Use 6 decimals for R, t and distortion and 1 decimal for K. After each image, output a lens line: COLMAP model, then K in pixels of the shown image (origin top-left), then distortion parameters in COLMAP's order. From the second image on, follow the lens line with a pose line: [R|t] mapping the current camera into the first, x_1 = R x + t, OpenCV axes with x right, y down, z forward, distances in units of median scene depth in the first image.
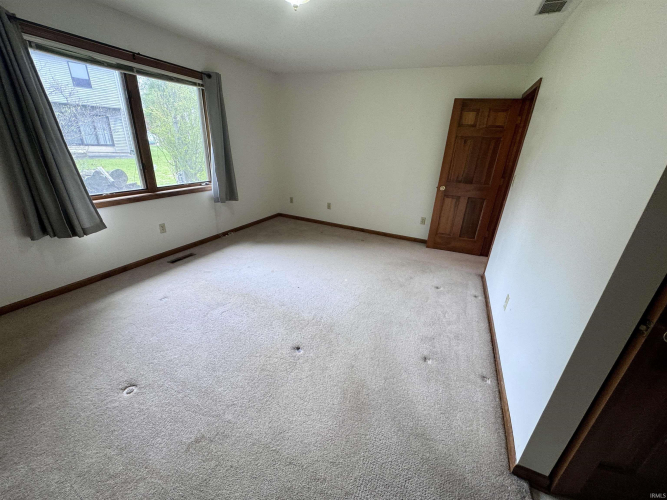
lens RADIAL K [[270.2, 0, 334.5], [0, 270.2, 251.6], [0, 0, 1]] dist [-0.002314, -0.000935]
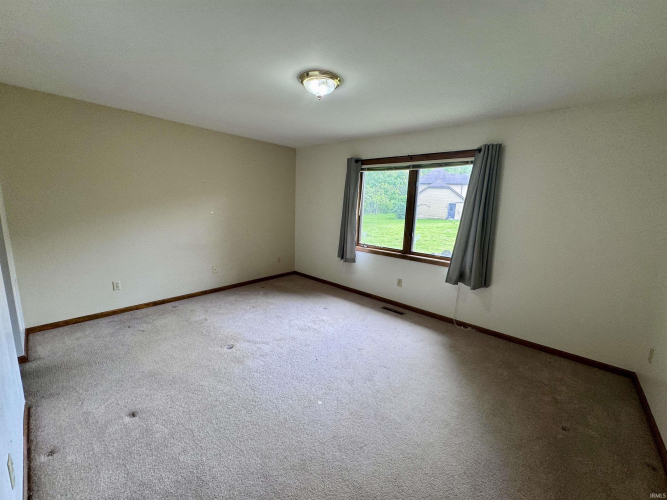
lens RADIAL K [[270.2, 0, 333.3], [0, 270.2, 248.5], [0, 0, 1]] dist [-0.002314, -0.000935]
pose [[-0.307692, 0.100043, -0.946212, 0.585783], [-0.402729, 0.887291, 0.224774, -0.375035], [0.862053, 0.450228, -0.232722, 0.957142]]
